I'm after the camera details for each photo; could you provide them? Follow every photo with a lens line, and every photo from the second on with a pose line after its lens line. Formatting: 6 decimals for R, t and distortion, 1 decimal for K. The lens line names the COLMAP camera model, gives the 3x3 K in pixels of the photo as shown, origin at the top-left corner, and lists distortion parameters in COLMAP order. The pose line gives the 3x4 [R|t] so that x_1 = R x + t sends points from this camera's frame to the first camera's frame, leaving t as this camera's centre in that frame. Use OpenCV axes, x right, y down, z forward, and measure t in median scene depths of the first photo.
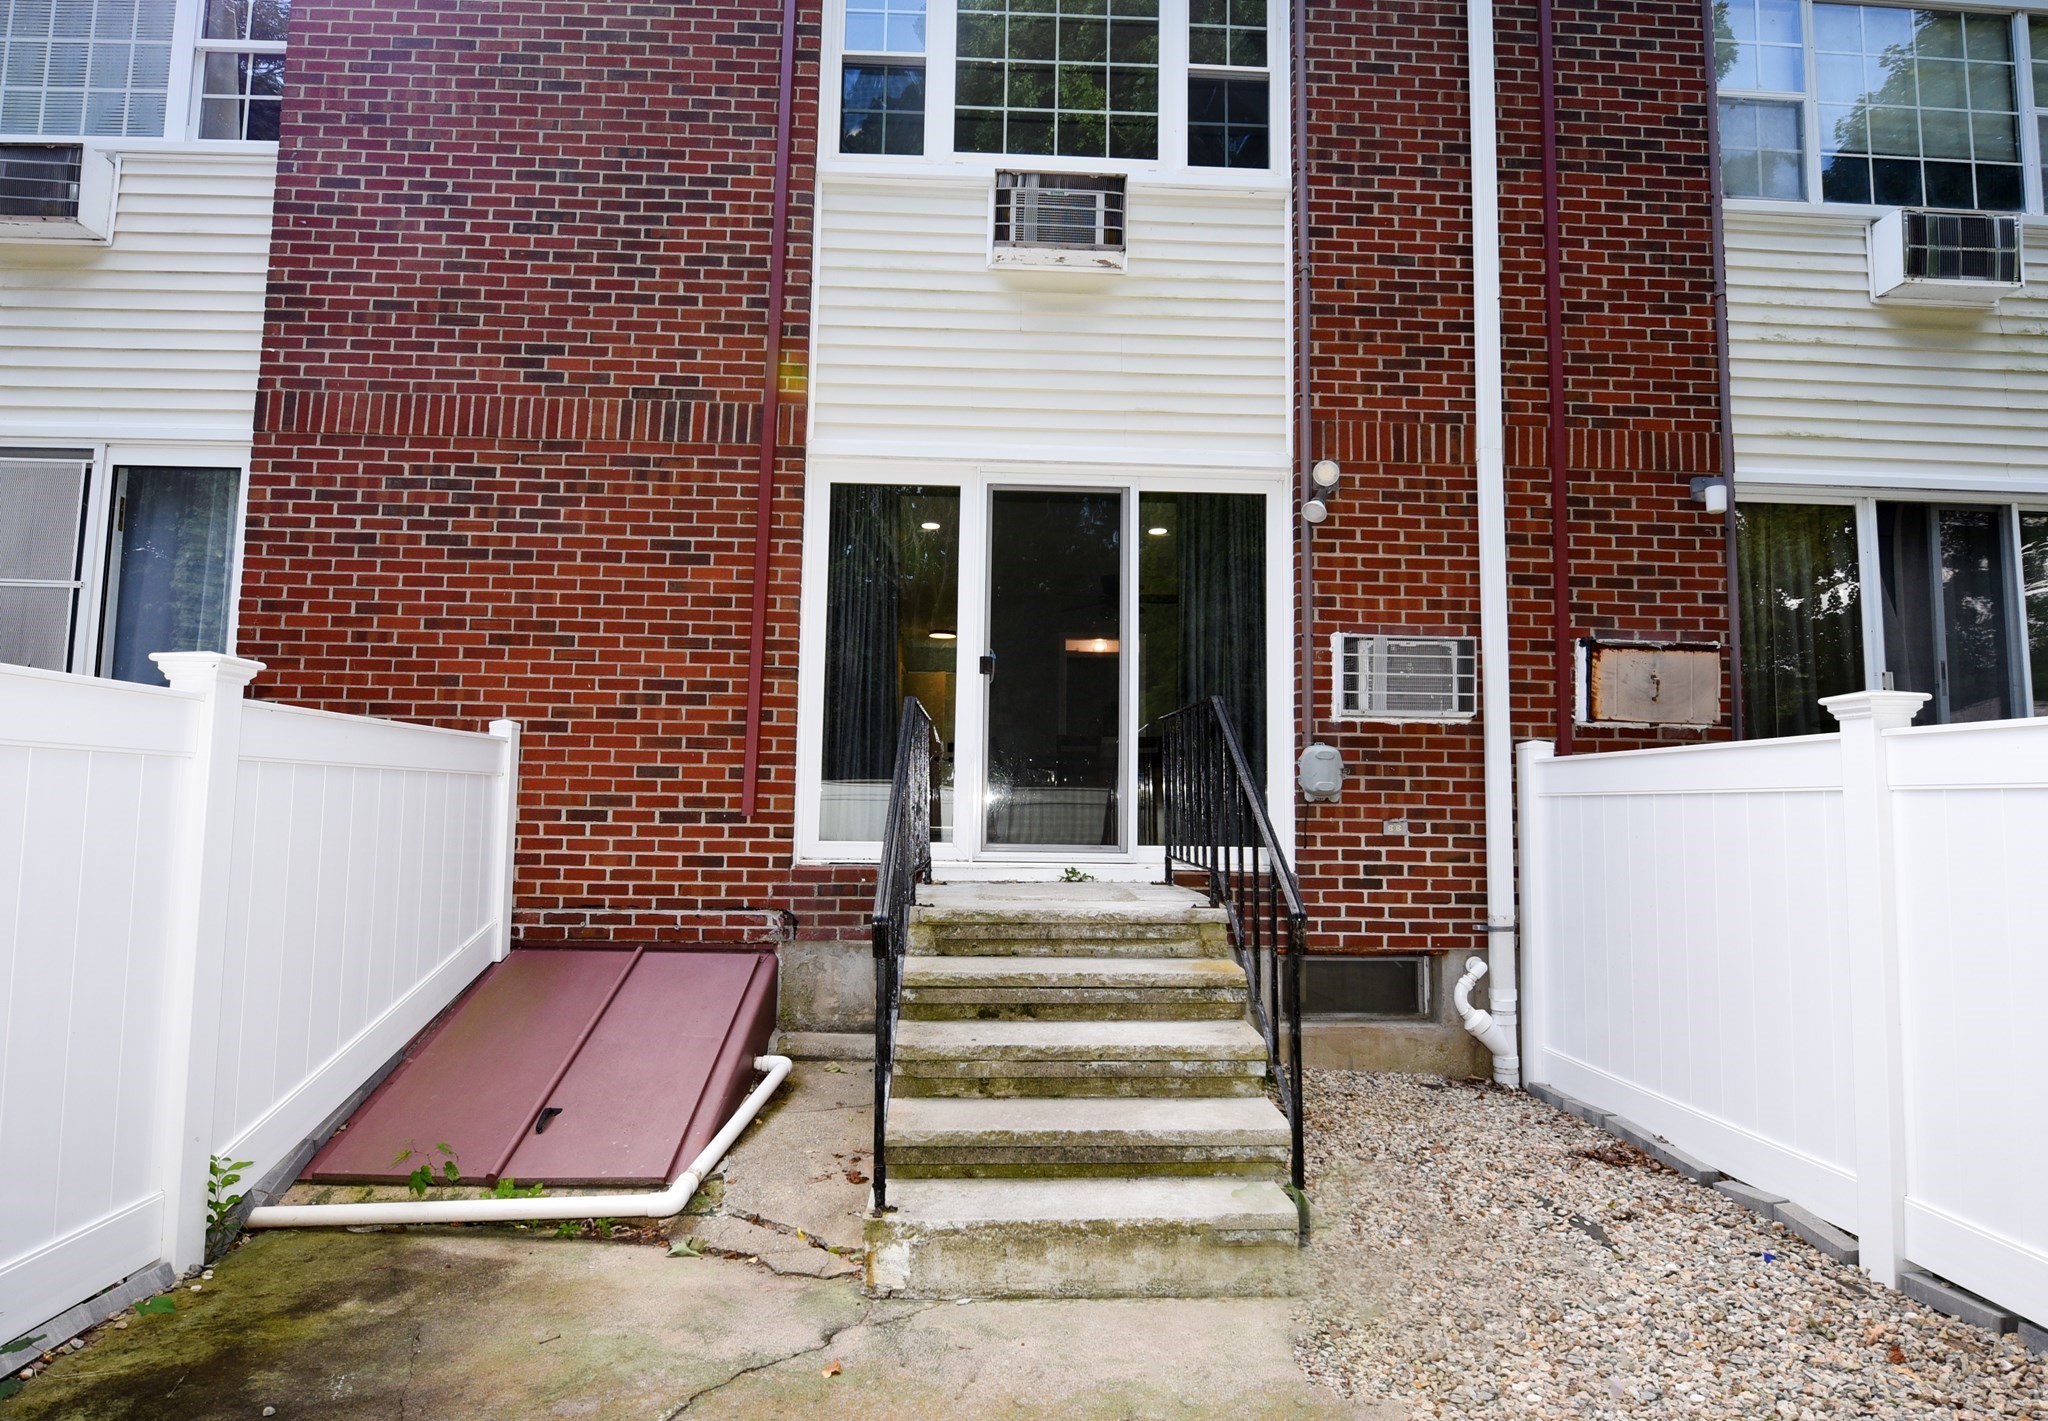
lens RADIAL K [[1083.6, 0, 1026.4], [0, 1083.6, 718.8], [0, 0, 1]] dist [-0.013852, -0.002229]
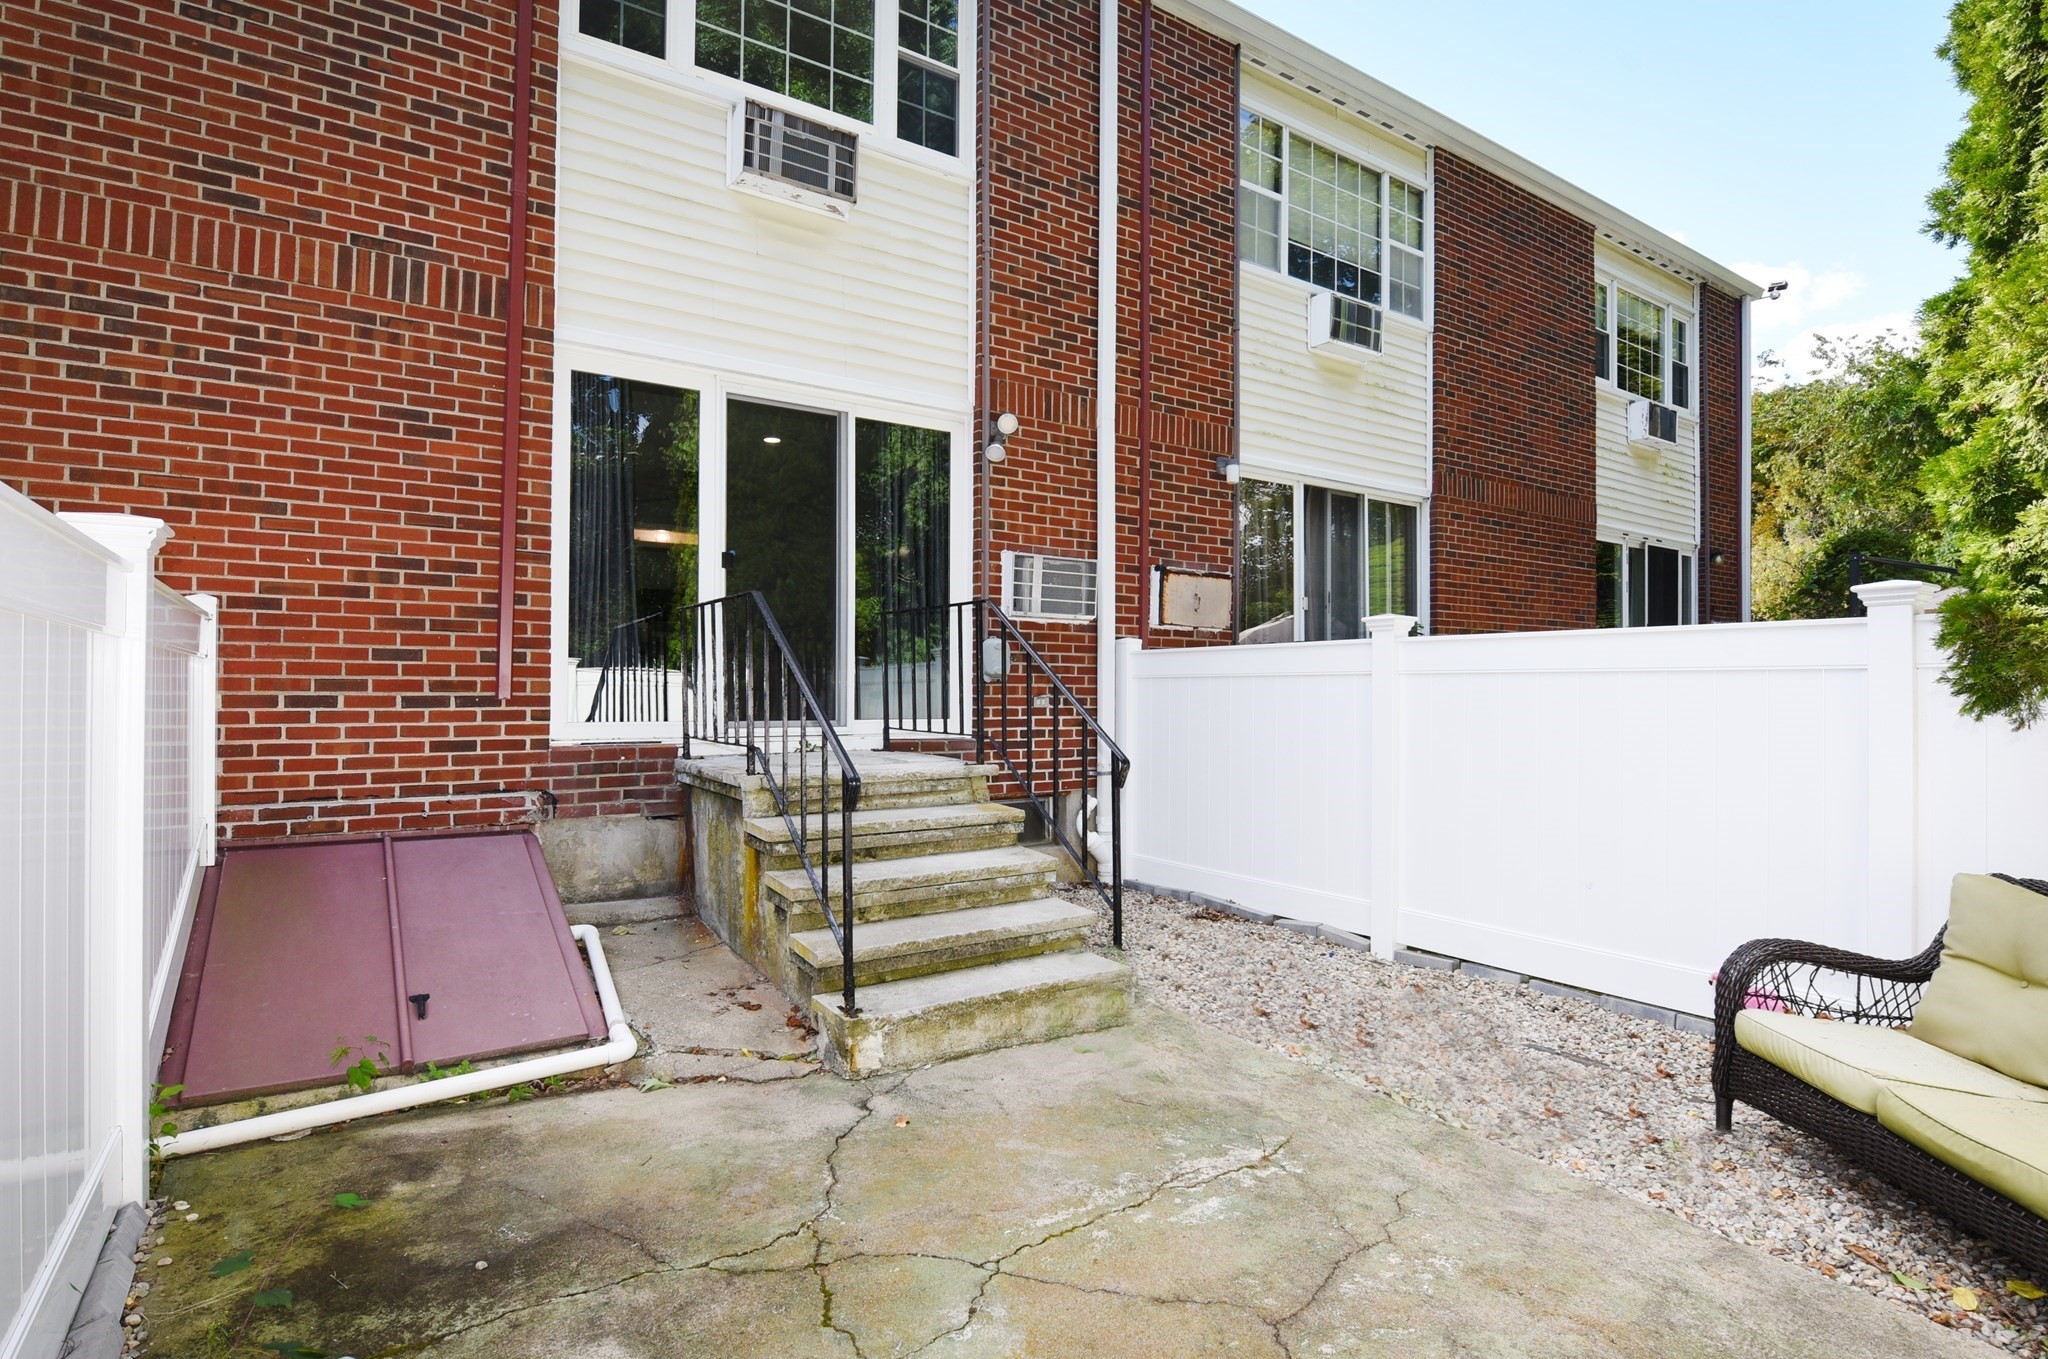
lens RADIAL K [[984.9, 0, 1024.3], [0, 984.9, 682.1], [0, 0, 1]] dist [-0.010242, -0.004676]
pose [[0.861815, -0.004982, 0.507197, -0.294042], [-0.033391, 0.997225, 0.066533, -0.002647], [-0.506122, -0.074275, 0.859258, -0.022450]]
